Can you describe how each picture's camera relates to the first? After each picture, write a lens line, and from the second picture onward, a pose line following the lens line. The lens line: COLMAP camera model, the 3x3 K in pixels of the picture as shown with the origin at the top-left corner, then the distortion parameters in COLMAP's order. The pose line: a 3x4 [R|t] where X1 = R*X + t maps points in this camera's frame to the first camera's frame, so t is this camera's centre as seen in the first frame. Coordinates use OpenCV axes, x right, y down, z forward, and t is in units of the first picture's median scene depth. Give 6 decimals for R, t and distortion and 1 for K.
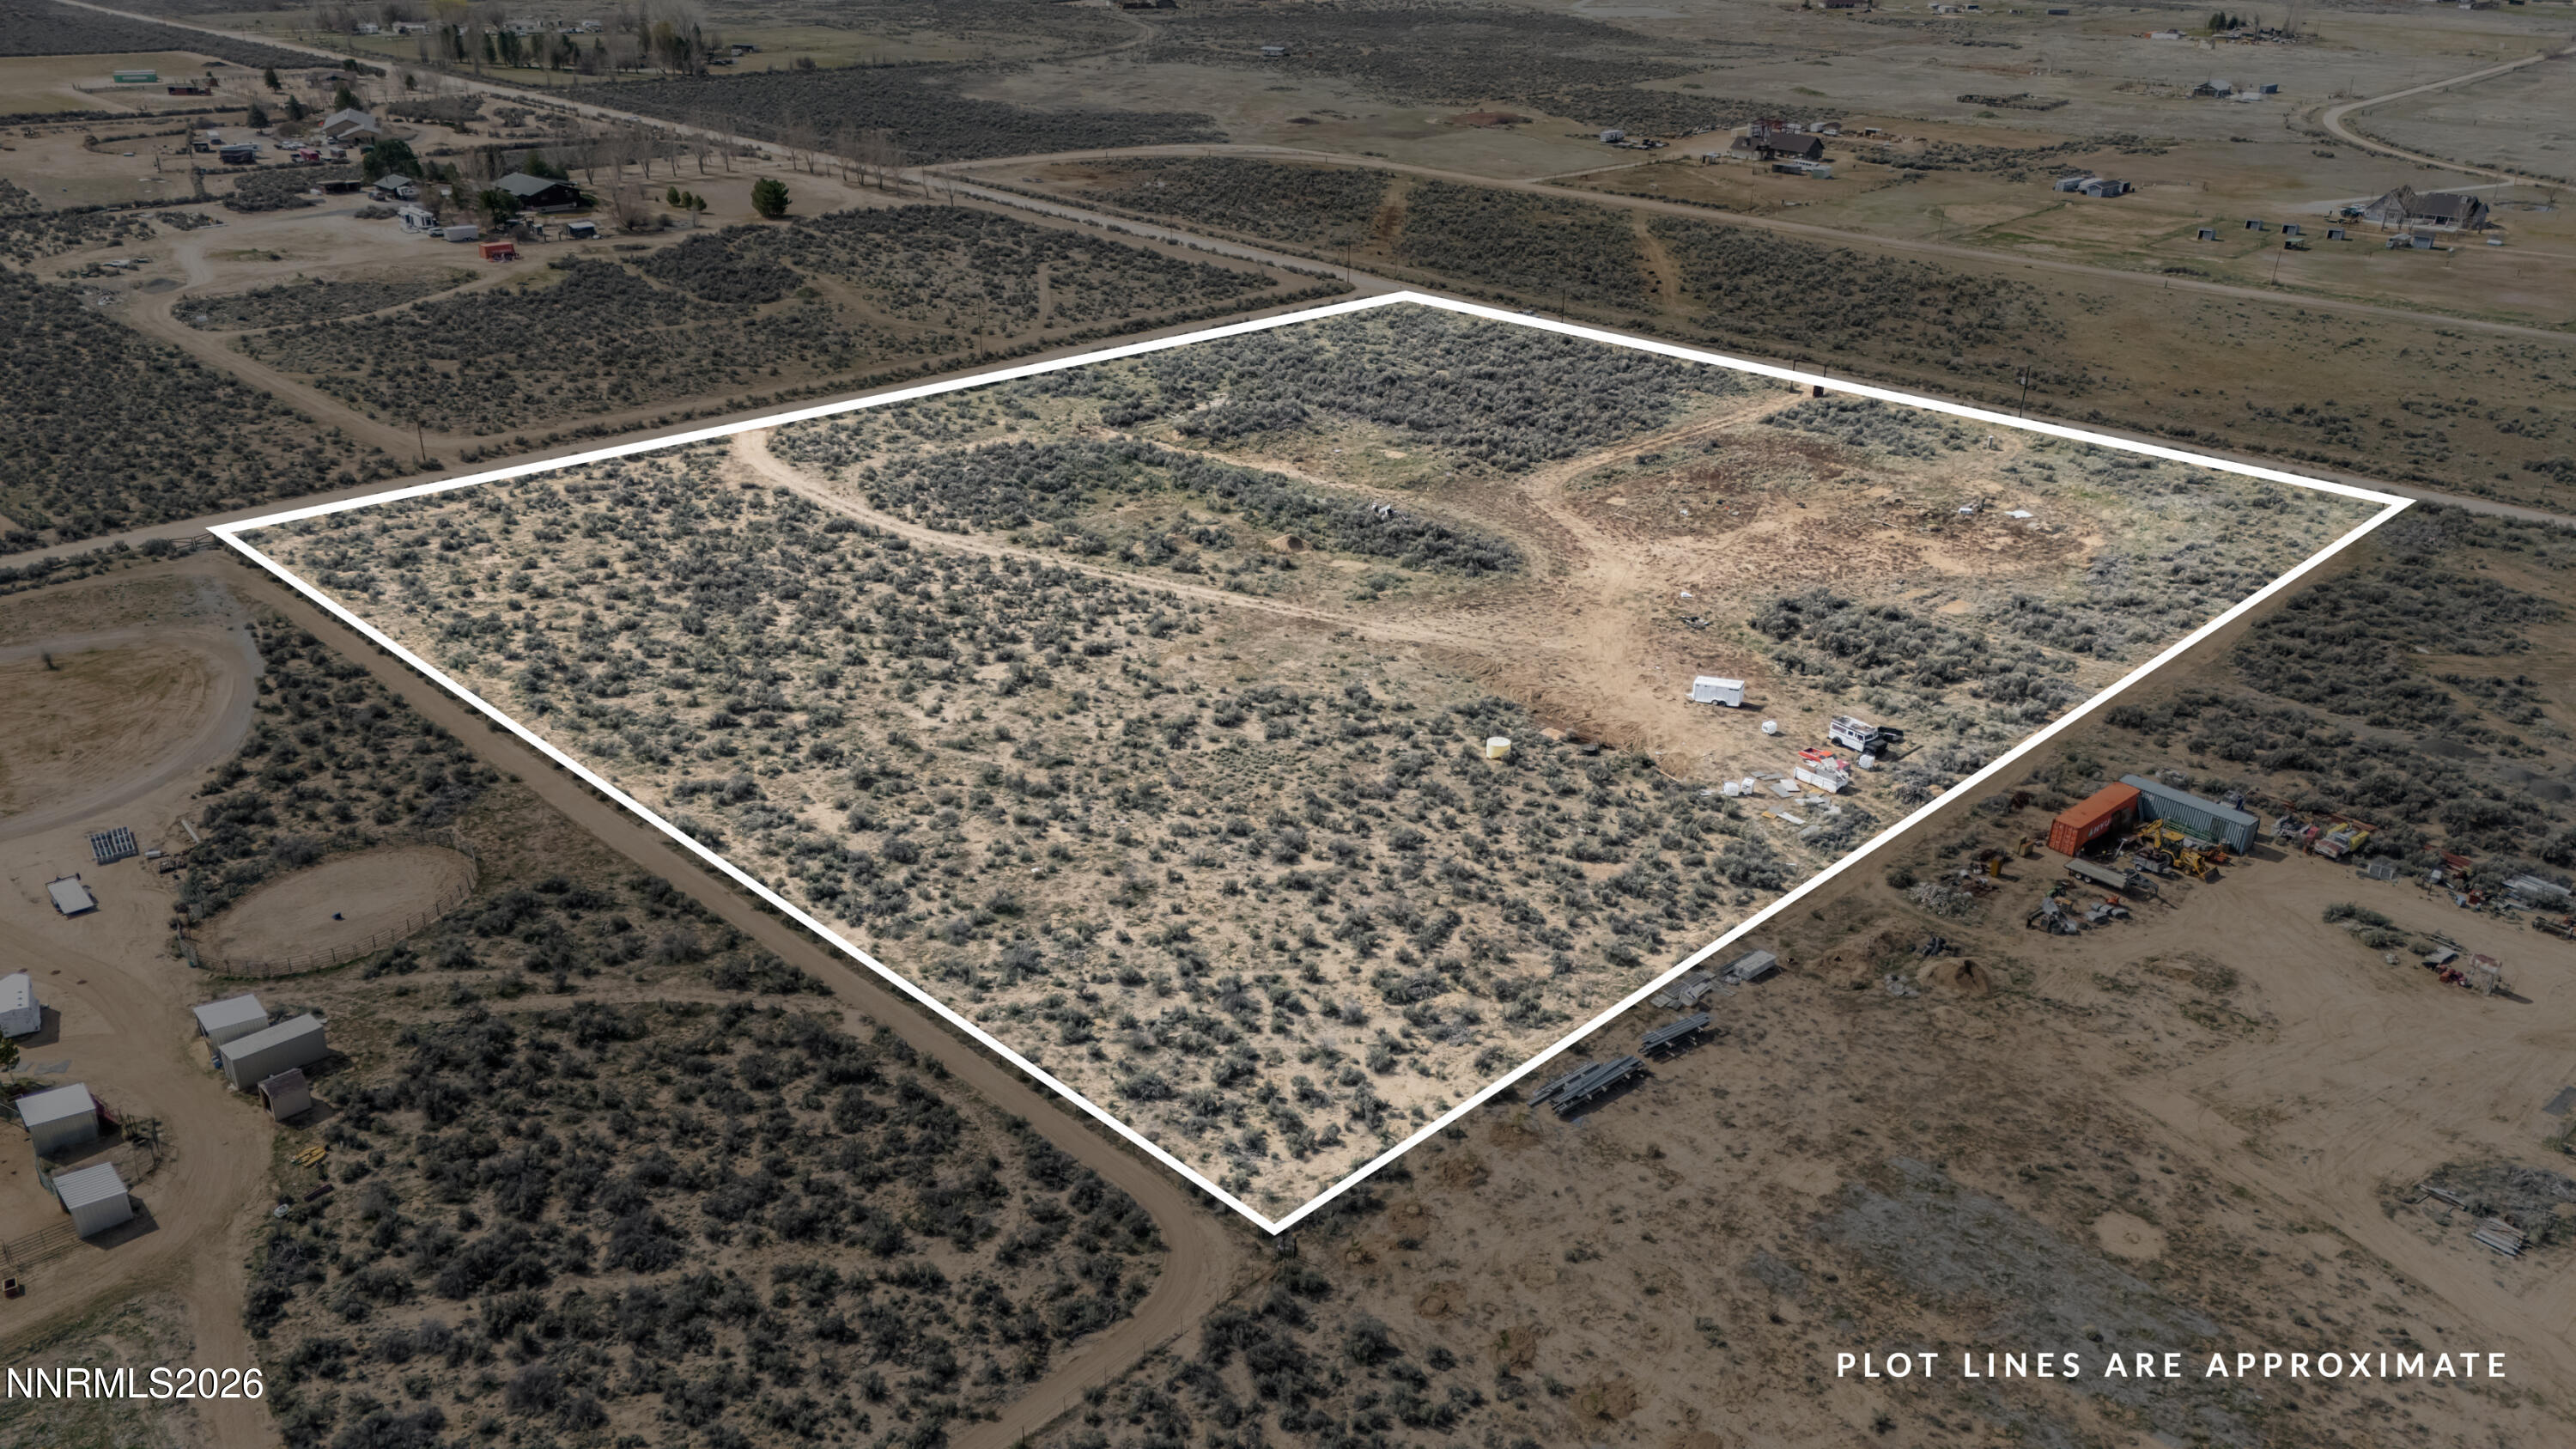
lens RADIAL K [[1846.5, 0, 1291.3], [0, 1846.5, 809.2], [0, 0, 1]] dist [0.086182, -0.093823]
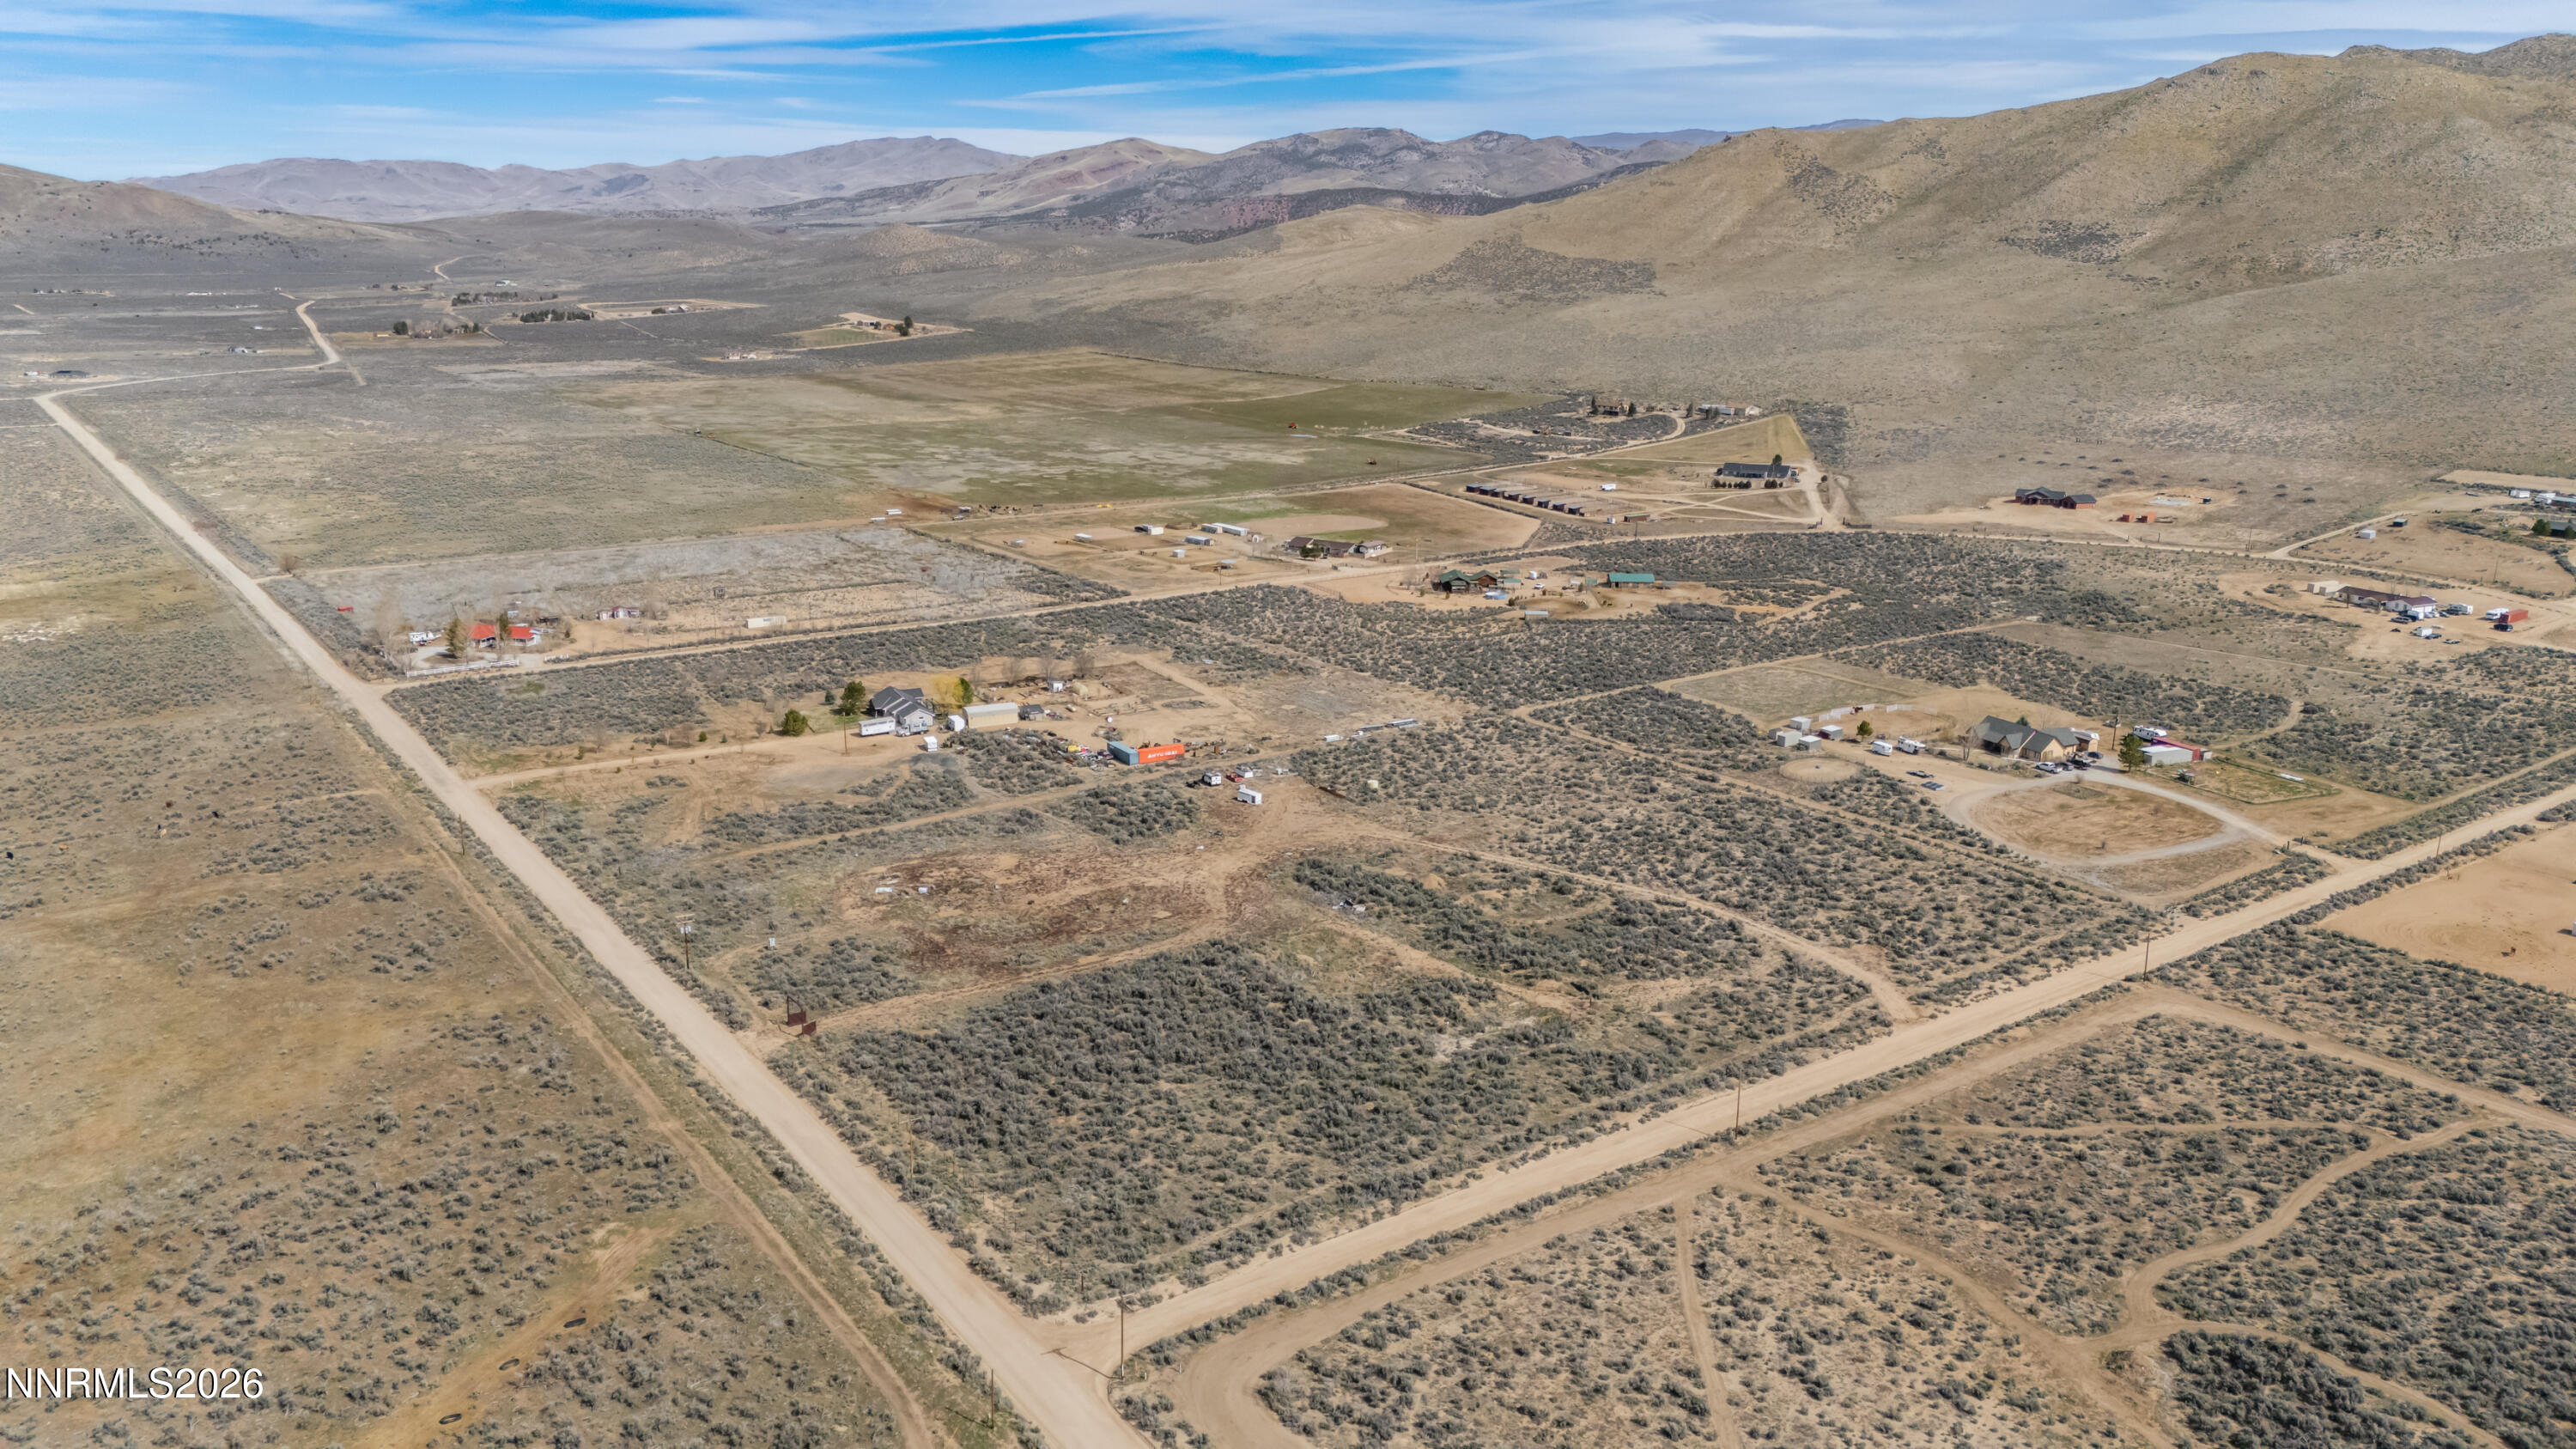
lens RADIAL K [[1883.9, 0, 1288.0], [0, 1883.9, 724.5], [0, 0, 1]] dist [0.099949, -0.138239]
pose [[-0.979568, -0.071354, 0.188029, -0.180581], [0.071909, 0.748866, 0.658808, -1.366253], [-0.187817, 0.658869, -0.728434, 2.248074]]
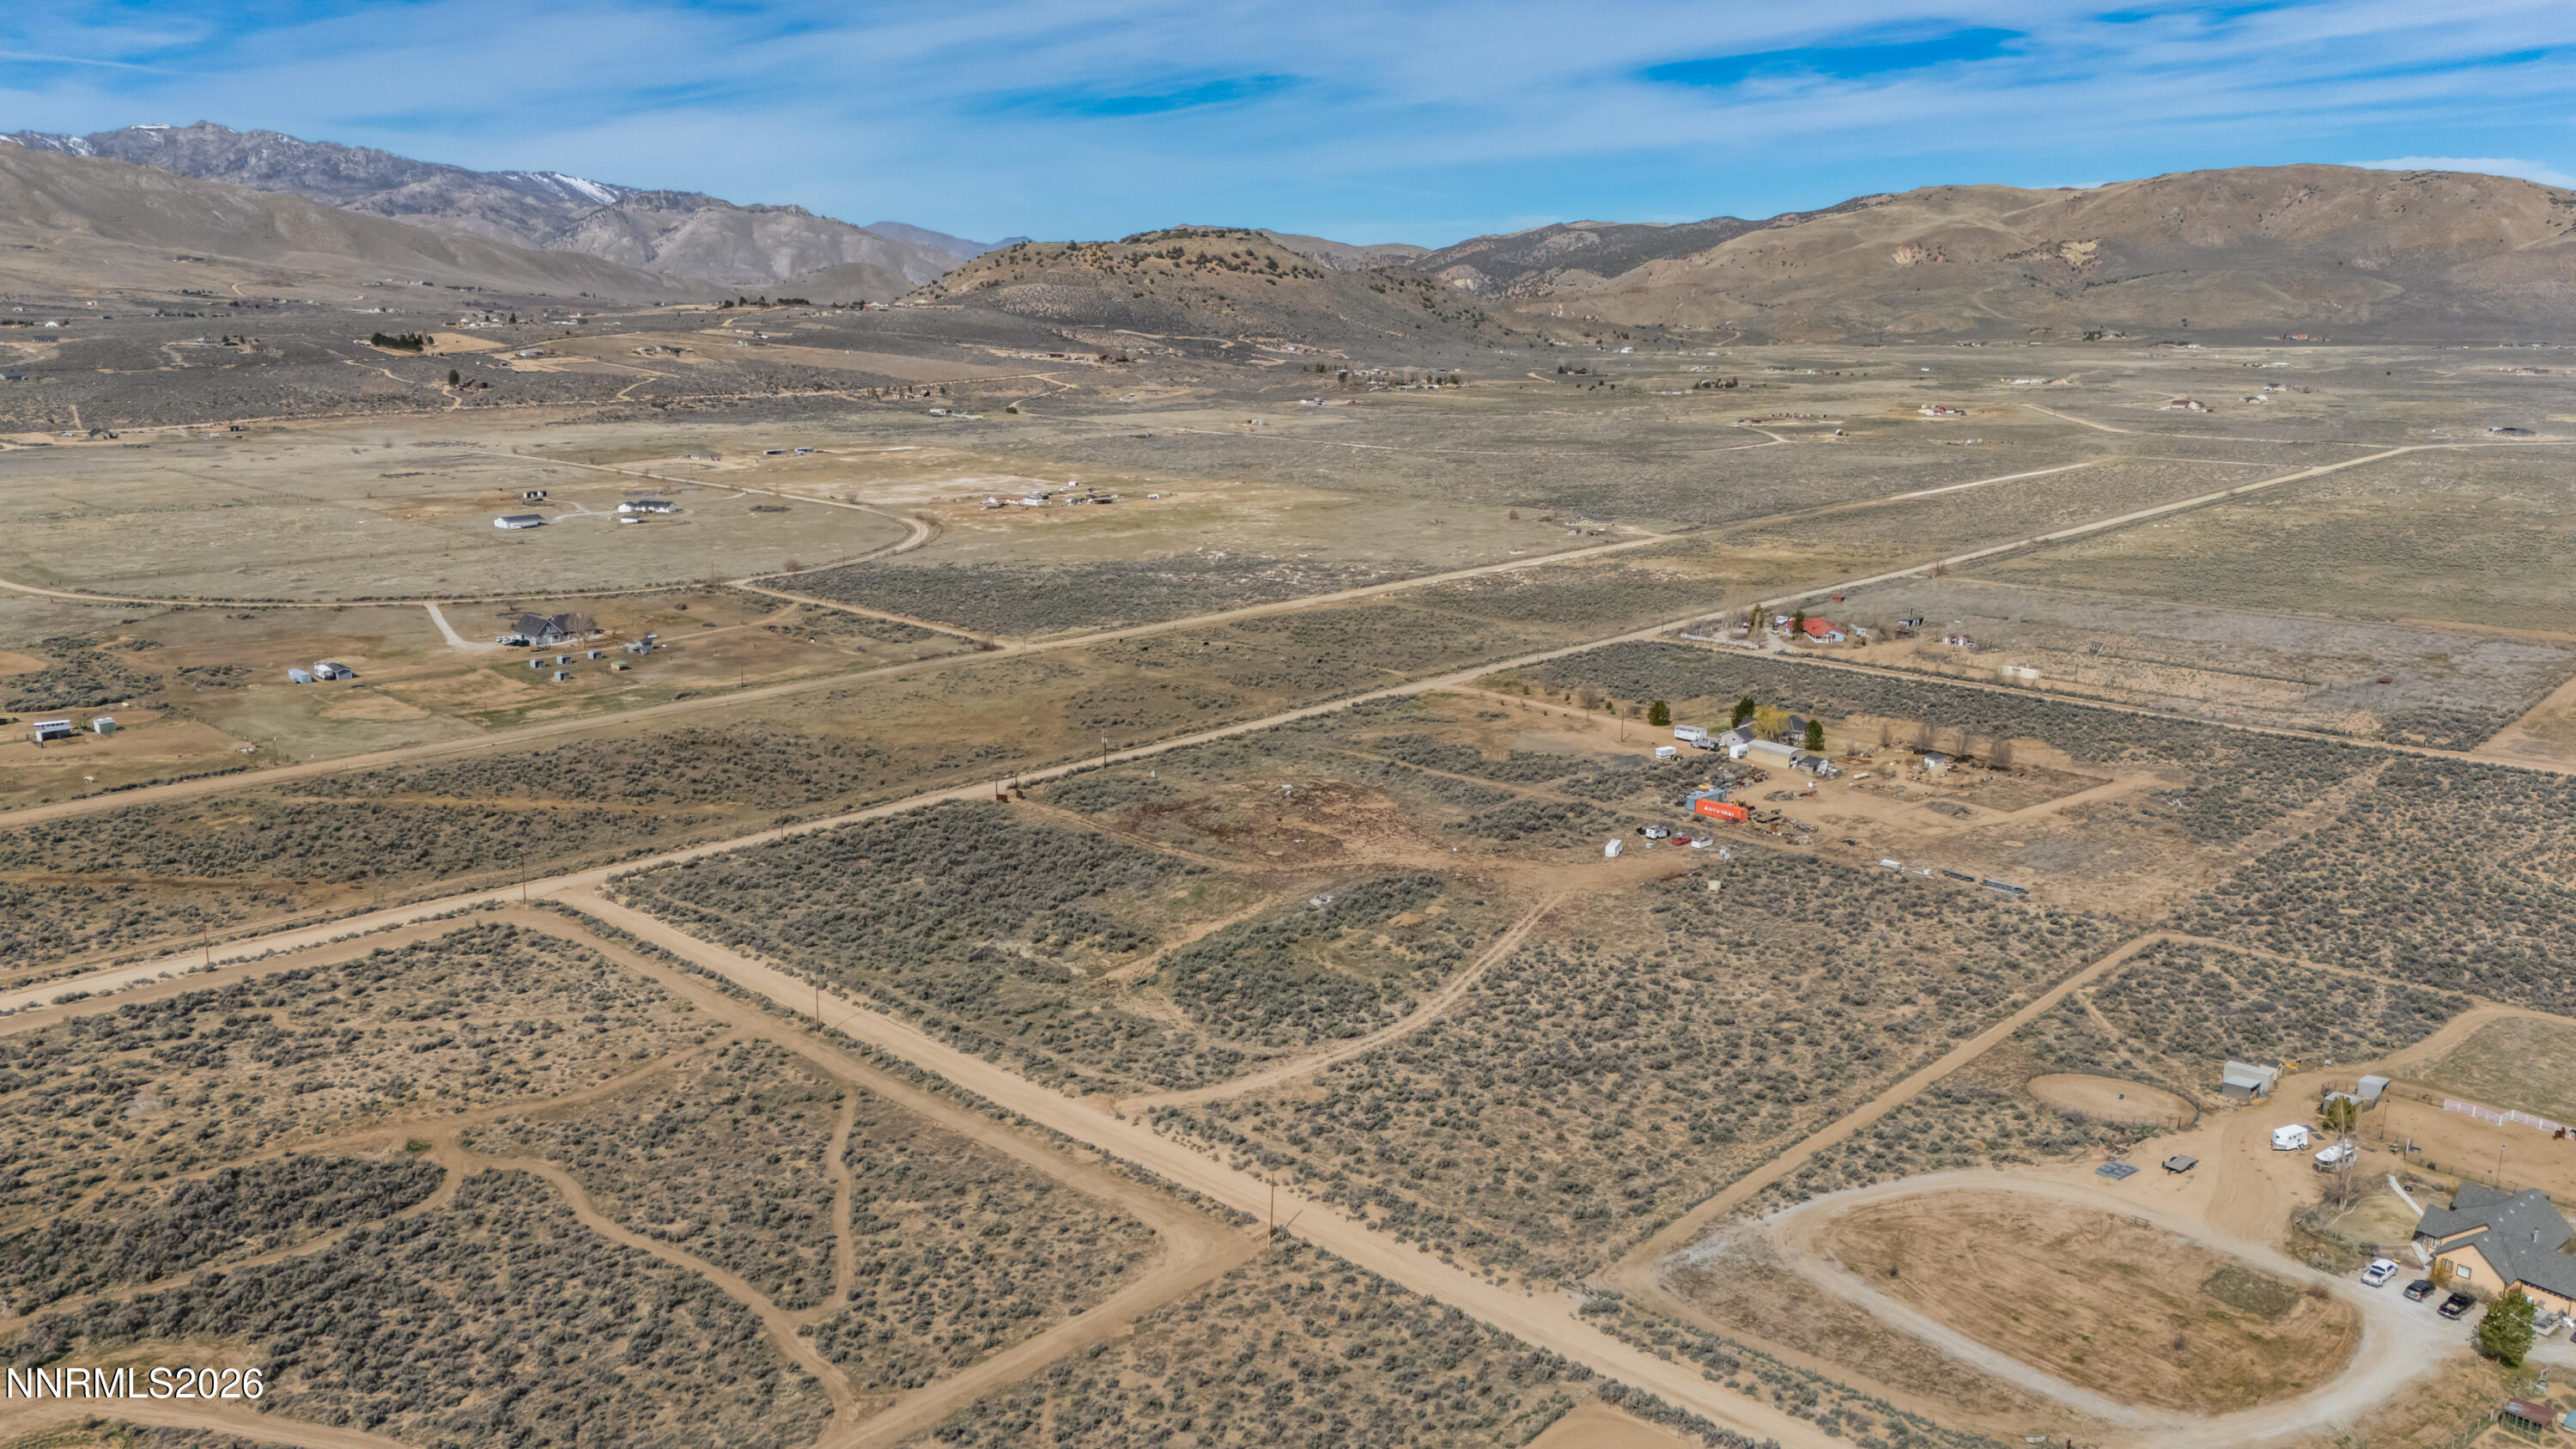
lens RADIAL K [[1883.9, 0, 1288.0], [0, 1883.9, 724.5], [0, 0, 1]] dist [0.099949, -0.138239]
pose [[-0.008977, -0.244790, 0.969535, -1.527430], [0.449421, 0.865143, 0.222594, -0.709823], [-0.893275, 0.437728, 0.102247, 0.957631]]
